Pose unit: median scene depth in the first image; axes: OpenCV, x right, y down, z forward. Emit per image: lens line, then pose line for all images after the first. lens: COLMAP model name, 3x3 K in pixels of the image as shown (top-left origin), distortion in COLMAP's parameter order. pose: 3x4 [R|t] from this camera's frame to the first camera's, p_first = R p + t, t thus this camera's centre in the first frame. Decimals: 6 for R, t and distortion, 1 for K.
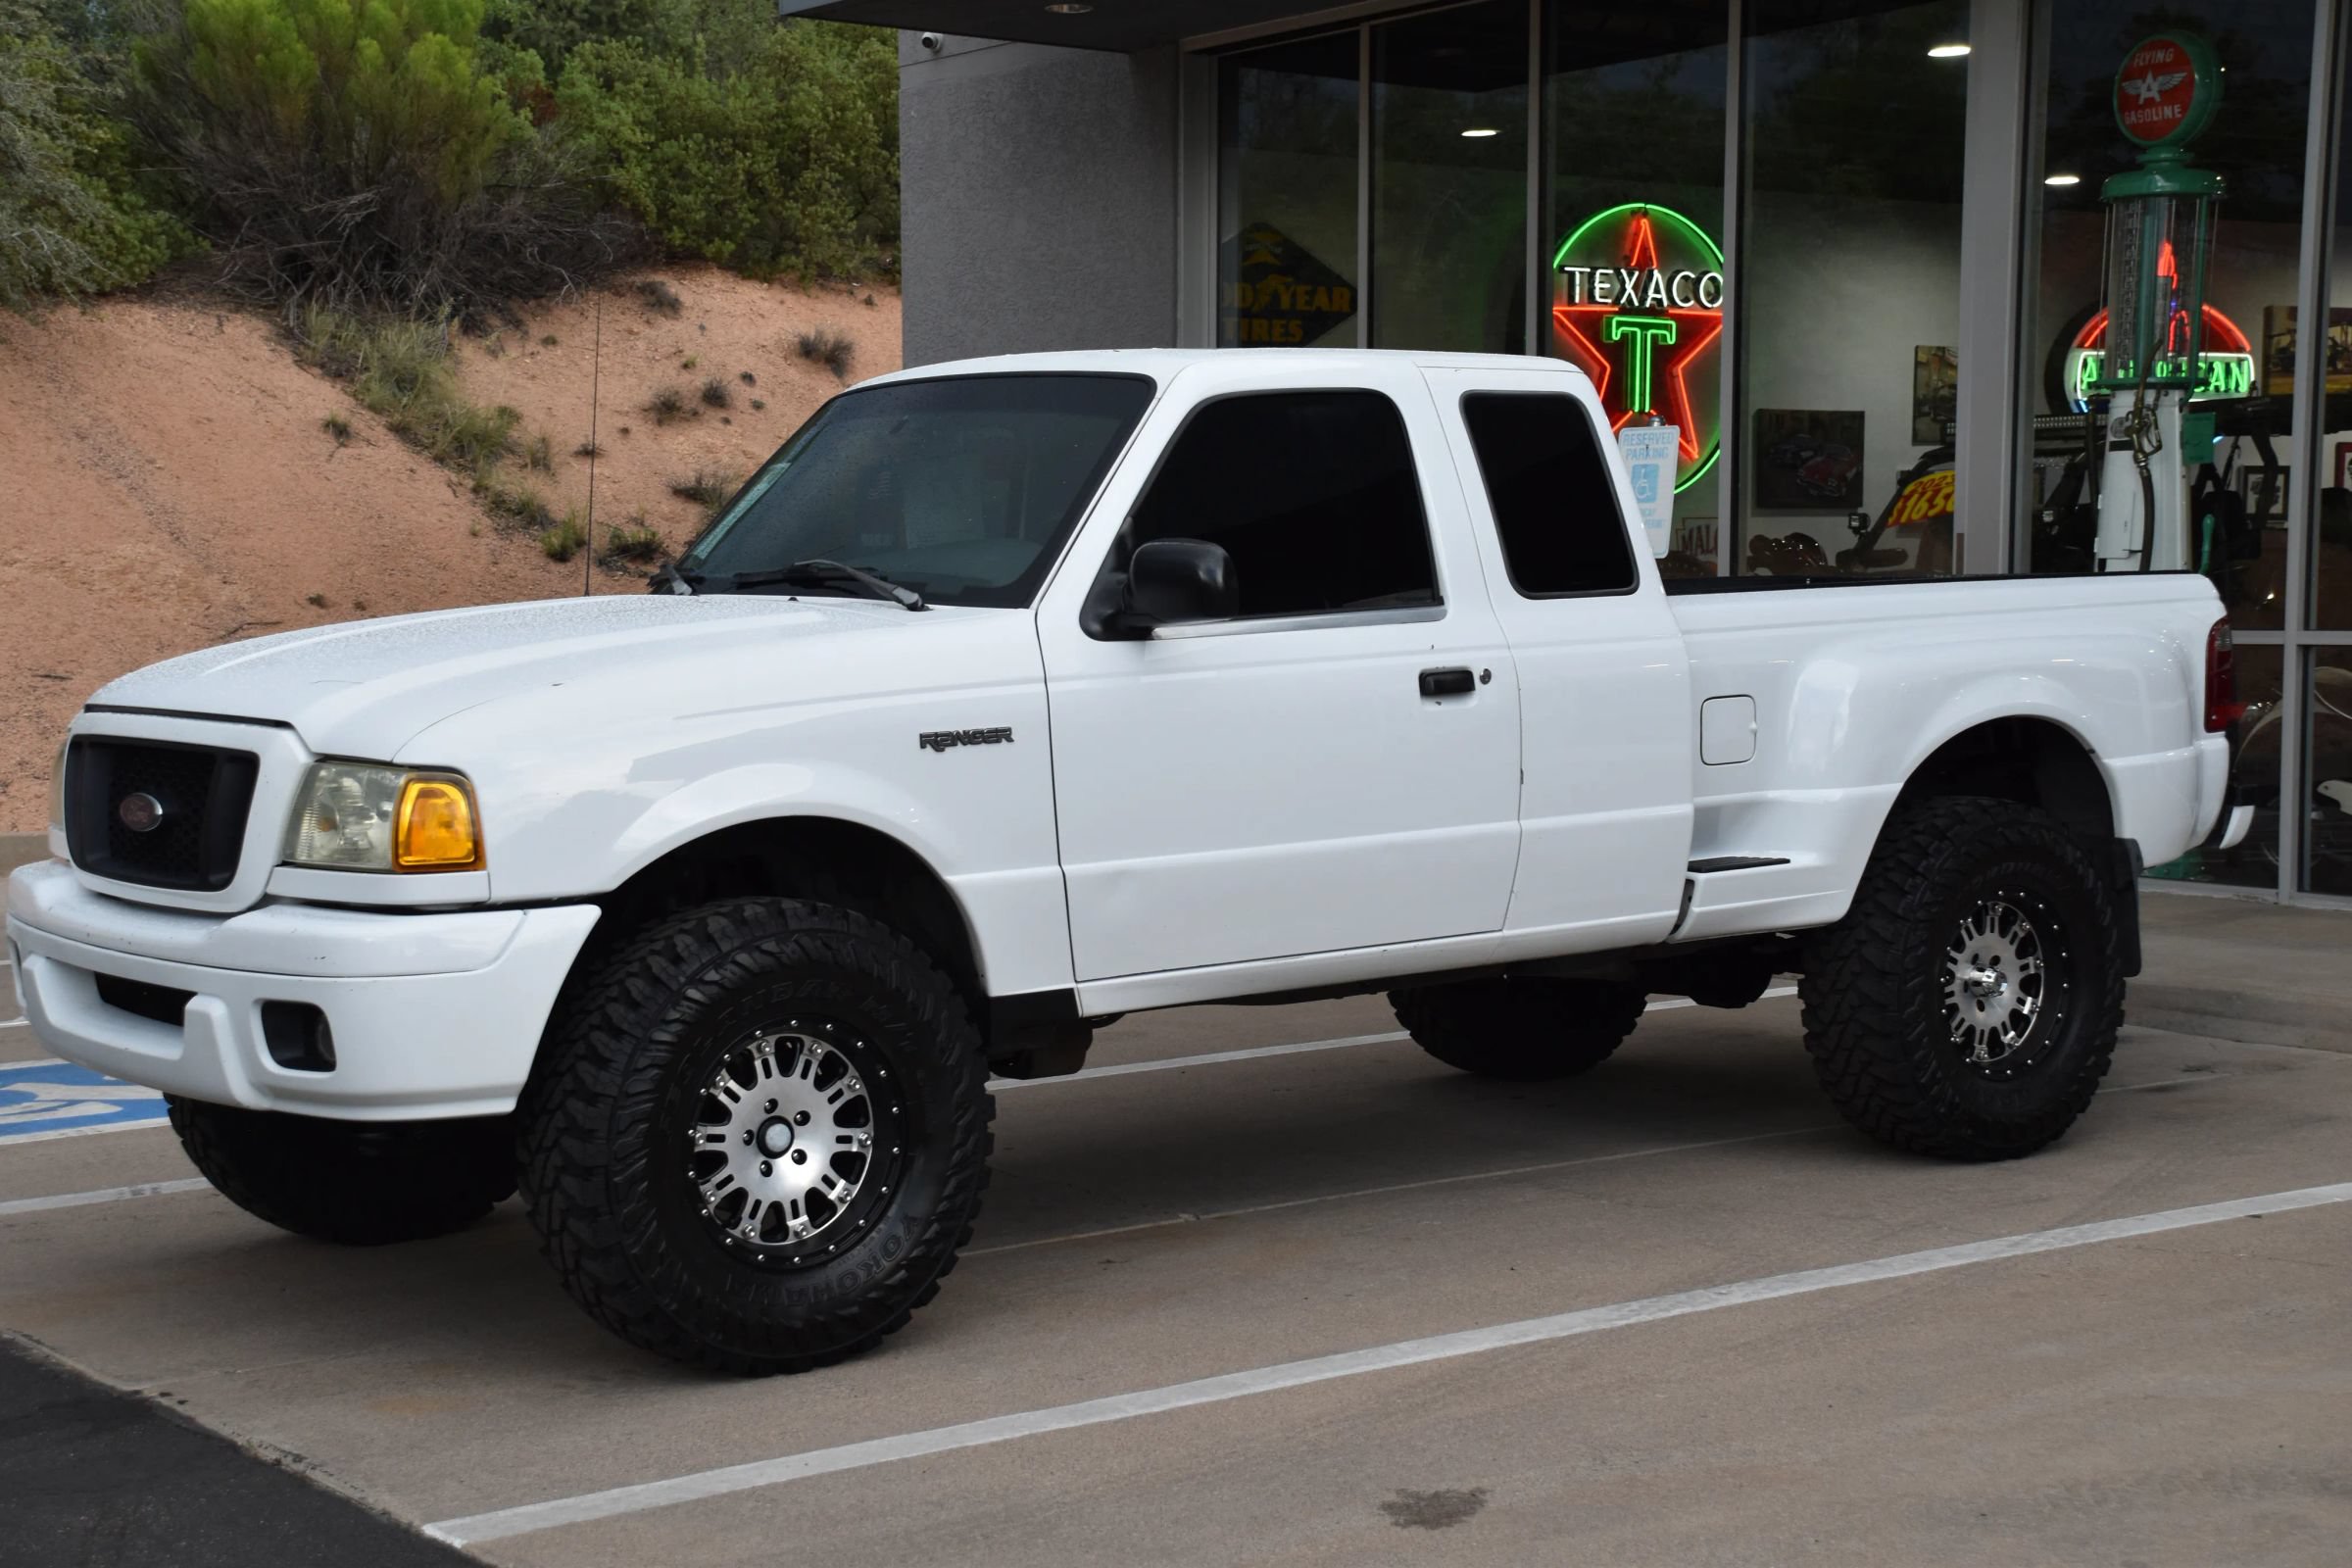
lens RADIAL K [[3452.9, 0, 1176.0], [0, 3452.9, 784.0], [0, 0, 1]] dist [0.279548, 0.021587]
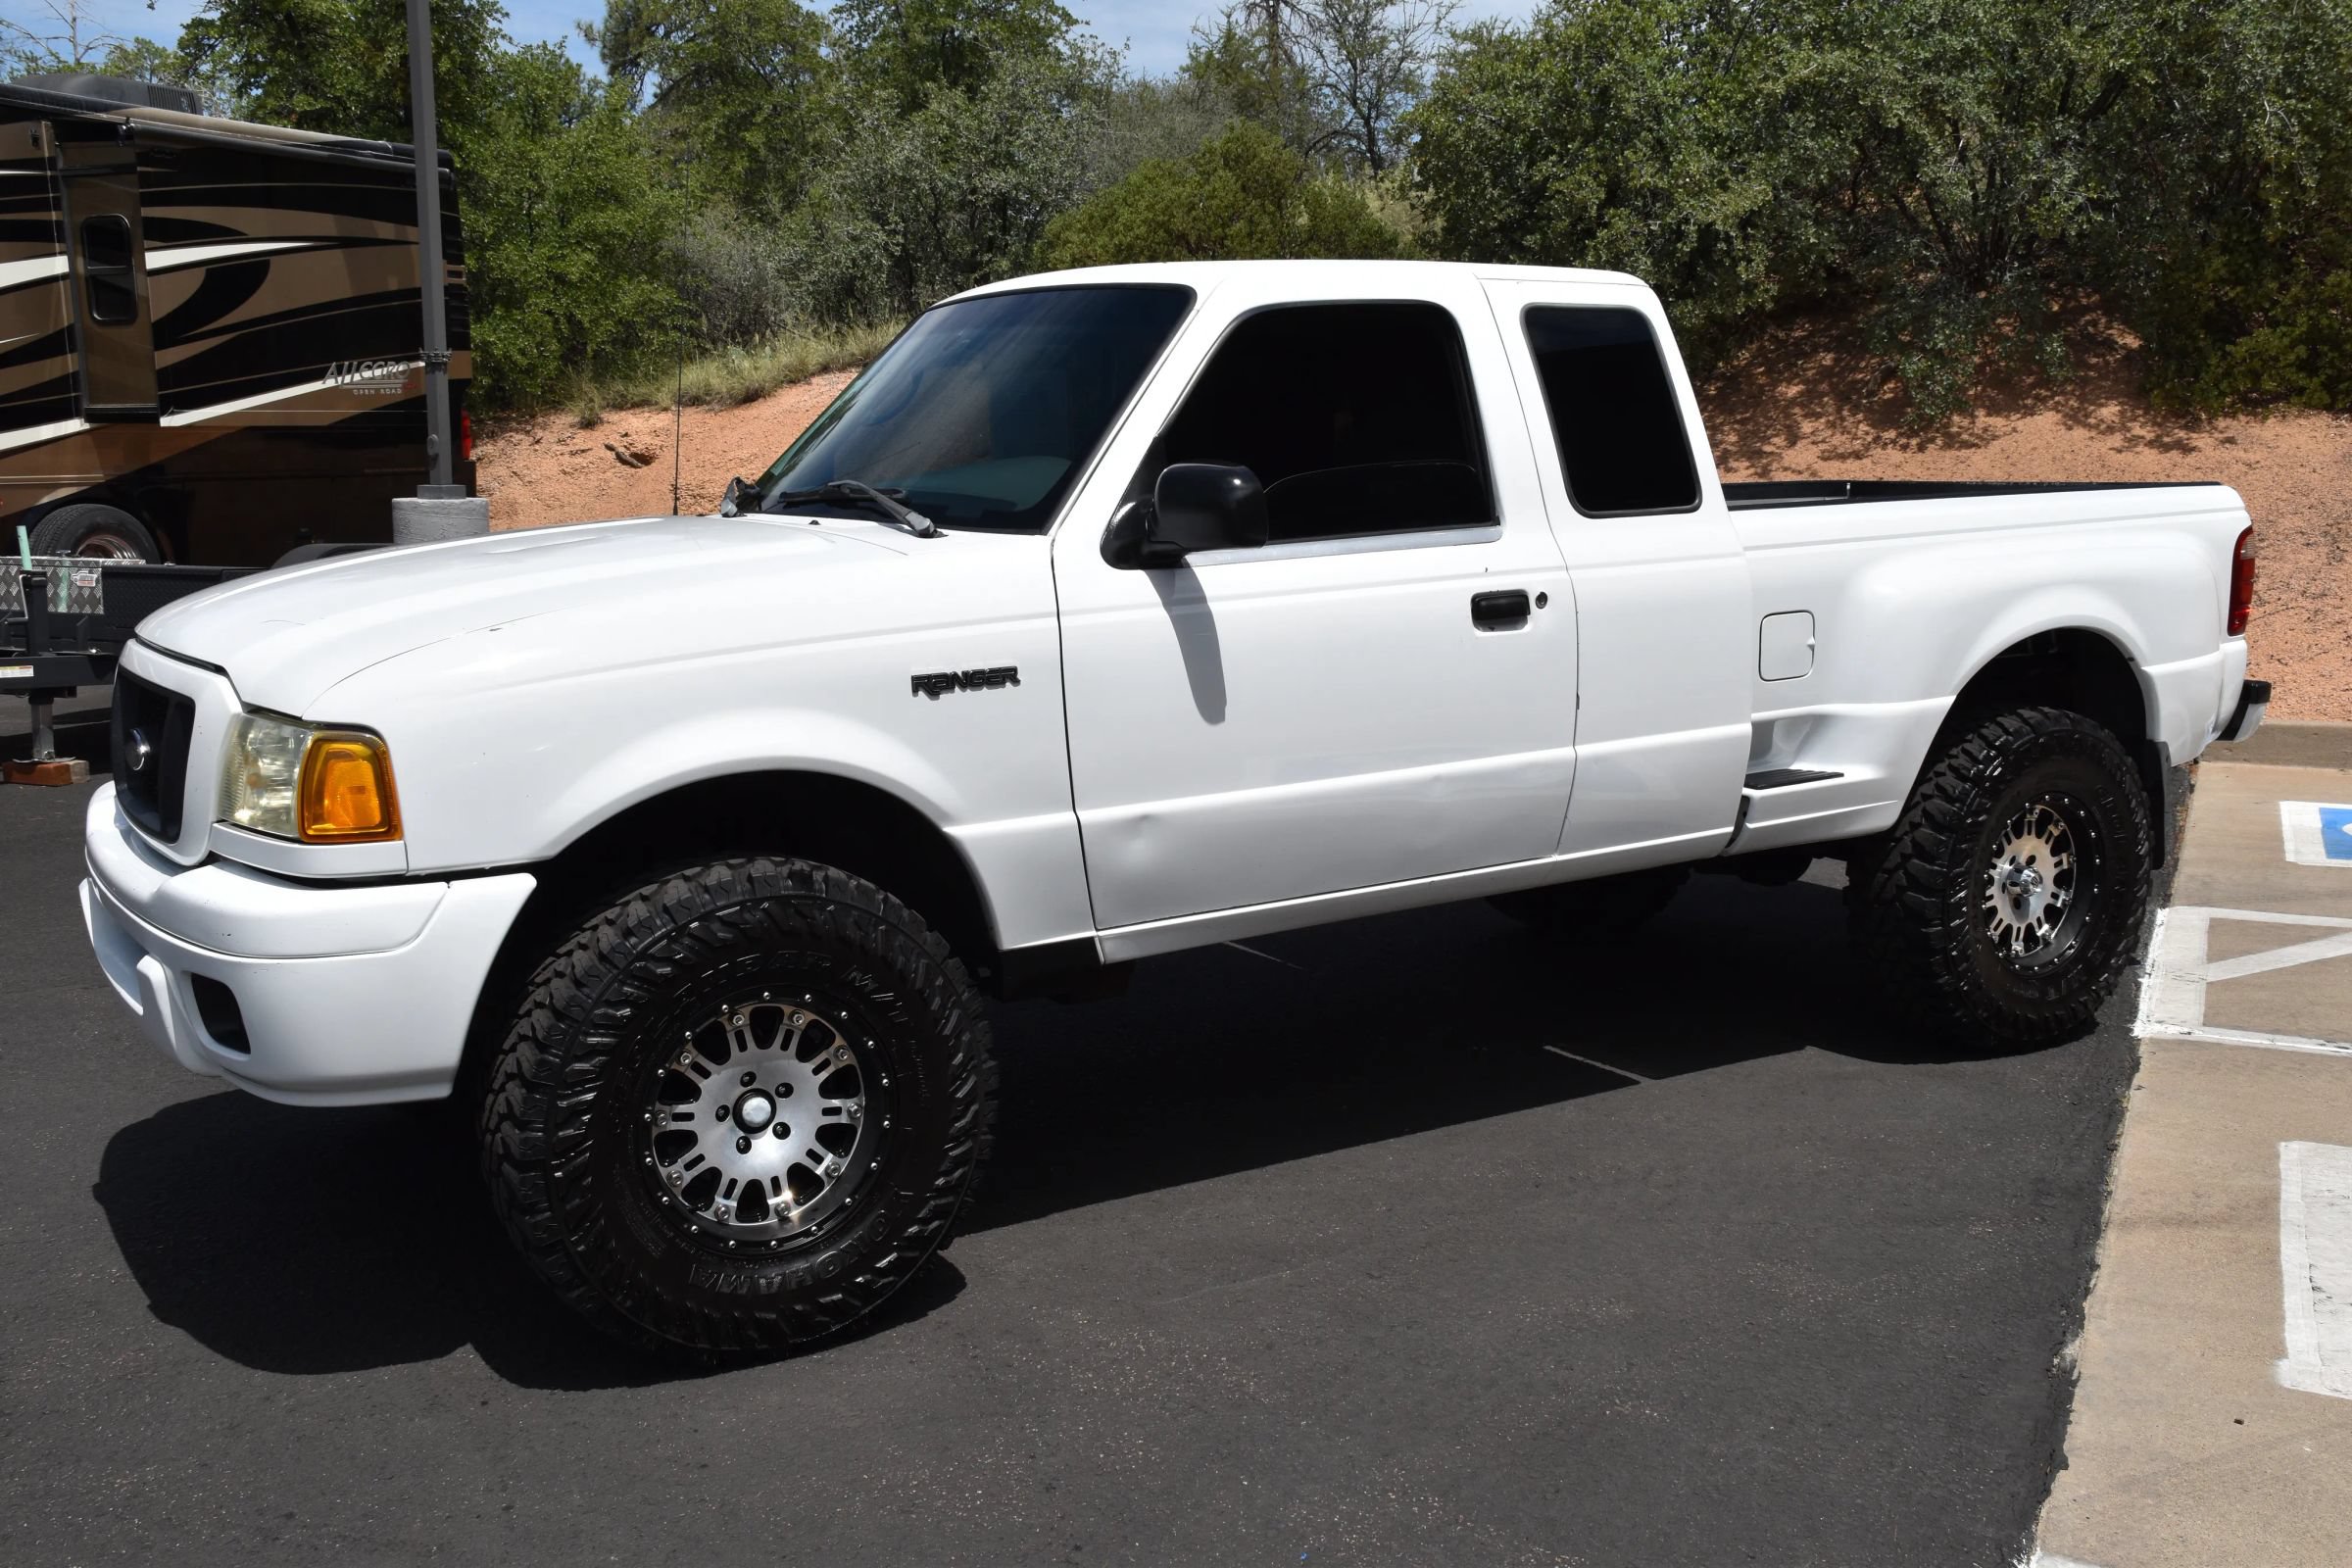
lens RADIAL K [[2223.2, 0, 1176.0], [0, 2223.2, 784.0], [0, 0, 1]] dist [-0.010455, 0.102454]
pose [[0.996012, 0.012165, -0.088388, 0.042360], [-0.004377, 0.996131, 0.087774, -0.033413], [0.089114, -0.087037, 0.992211, 0.363865]]
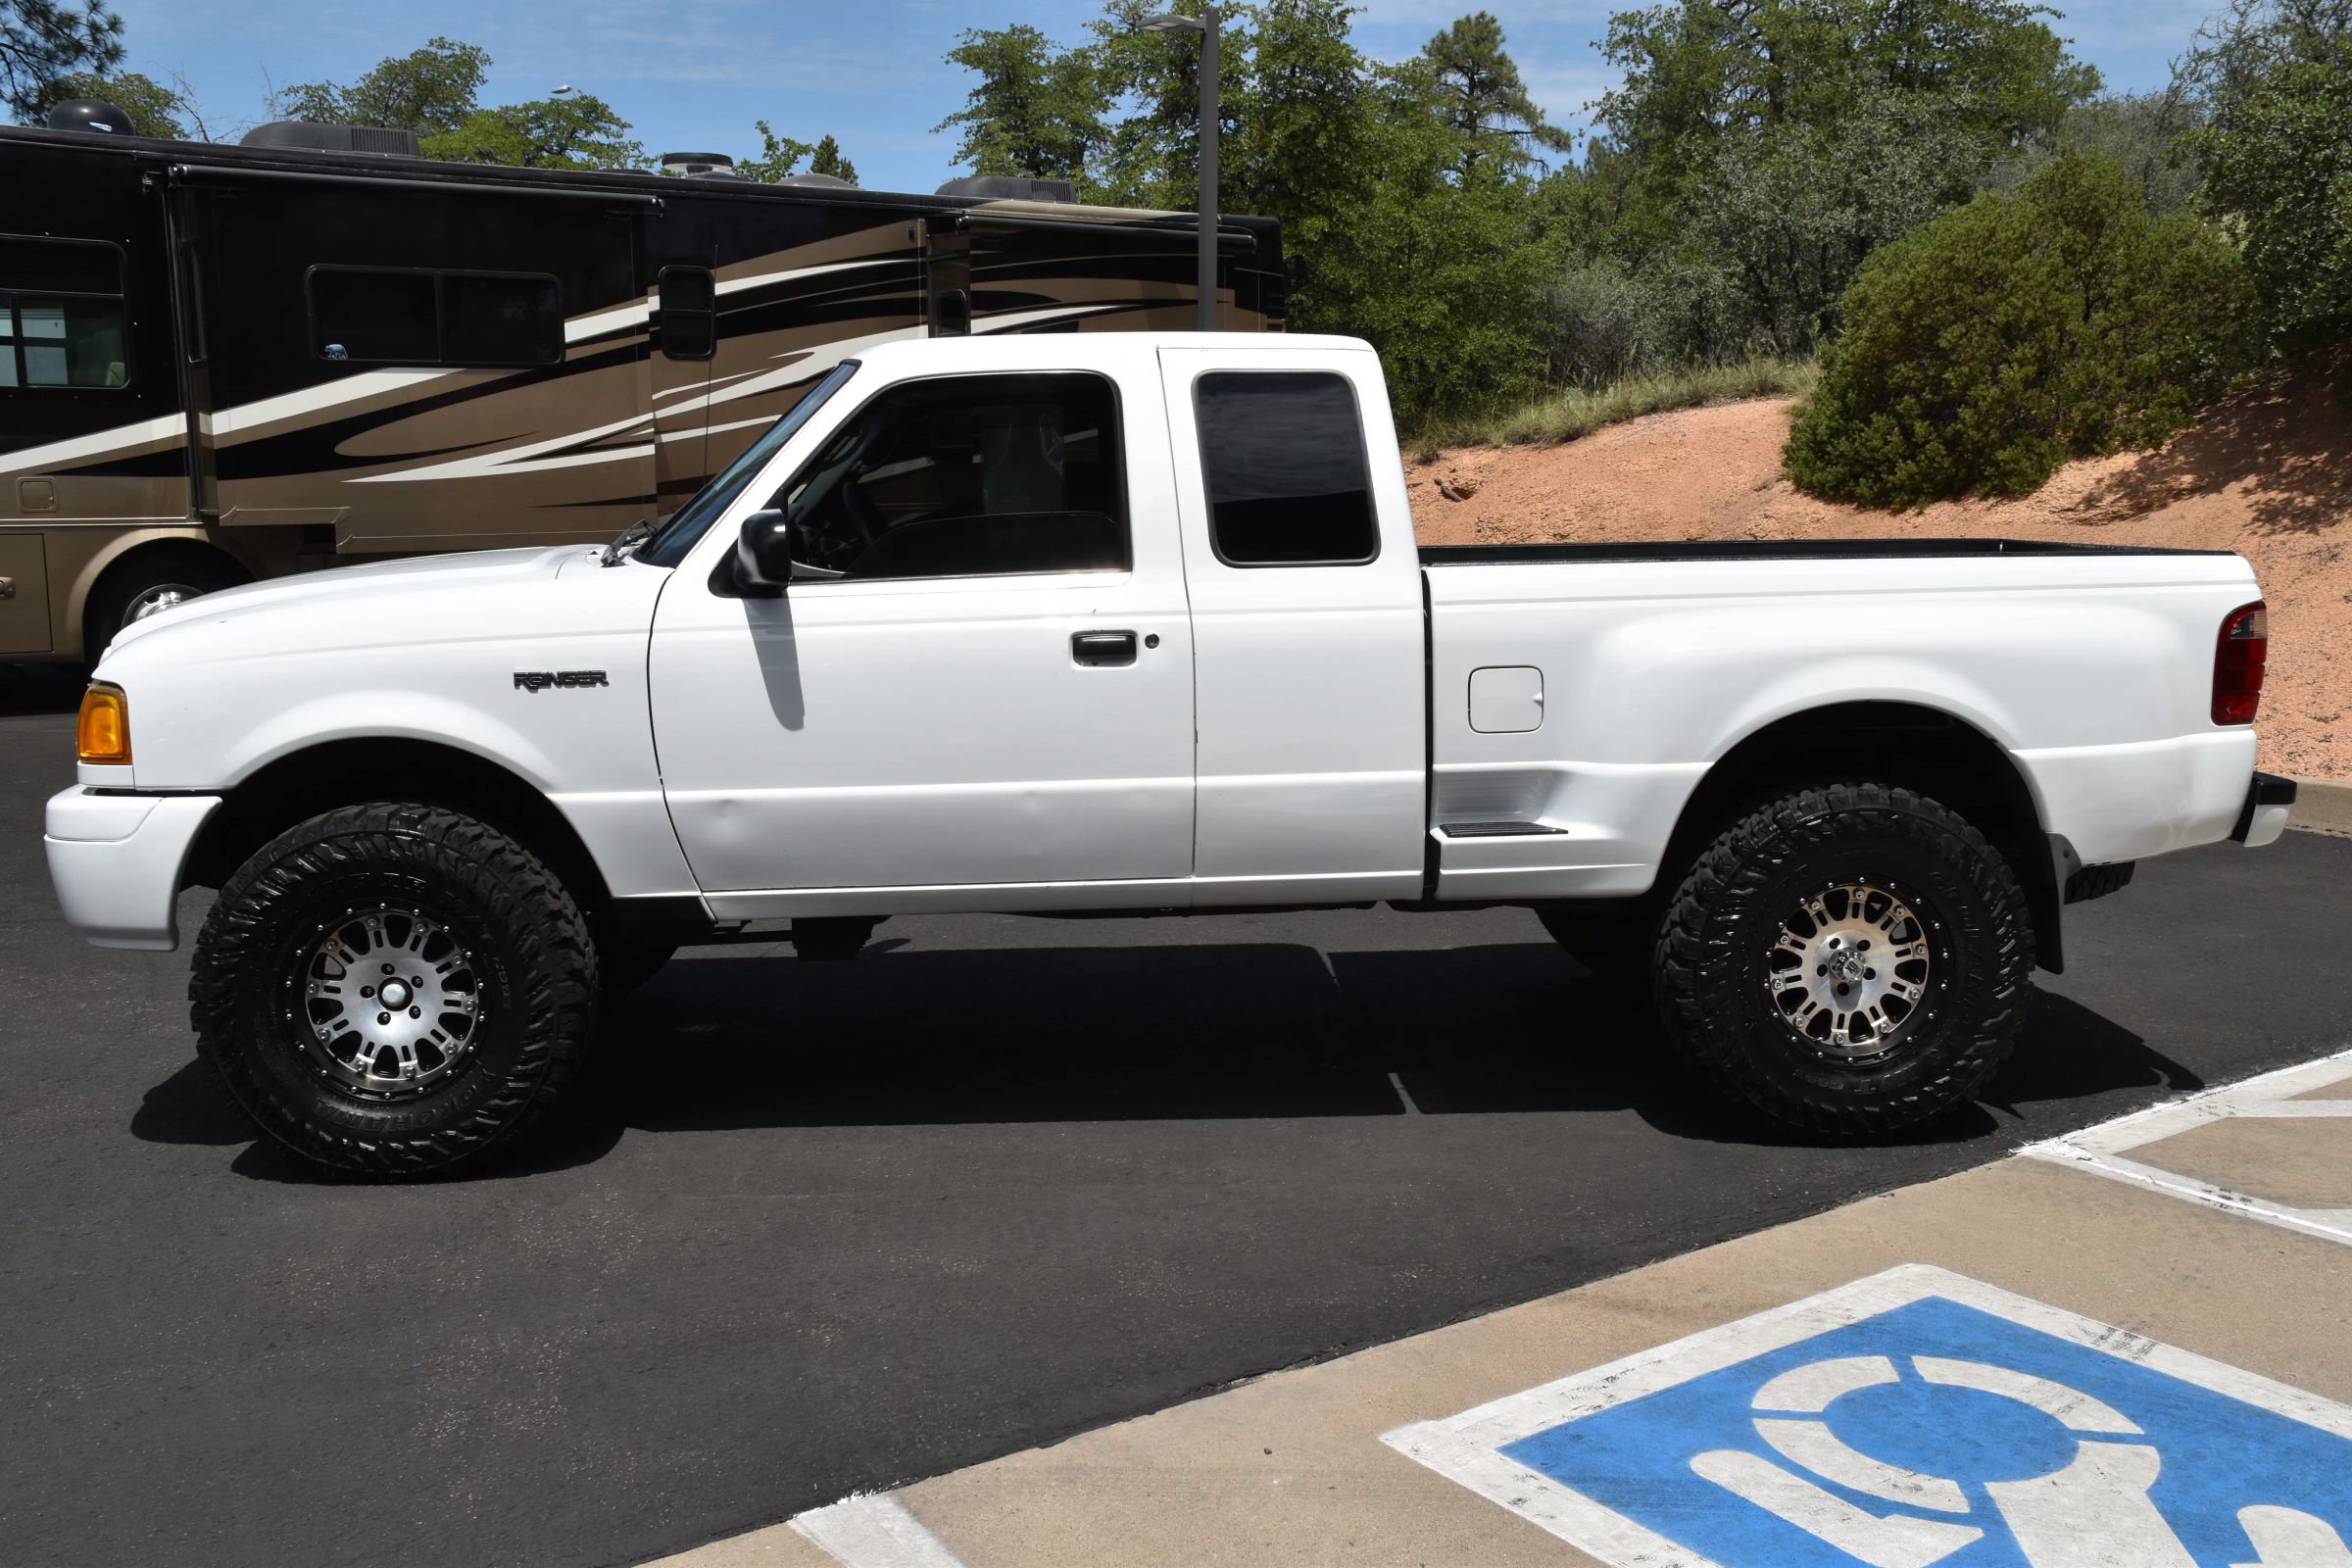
lens RADIAL K [[2200.4, 0, 1226.4], [0, 2200.4, 751.5], [0, 0, 1]] dist [-0.005730, 0.009923]
pose [[0.833466, 0.076868, -0.547198, 0.474833], [-0.043892, 0.996358, 0.073111, -0.046998], [0.550825, -0.036918, 0.833804, 0.439868]]
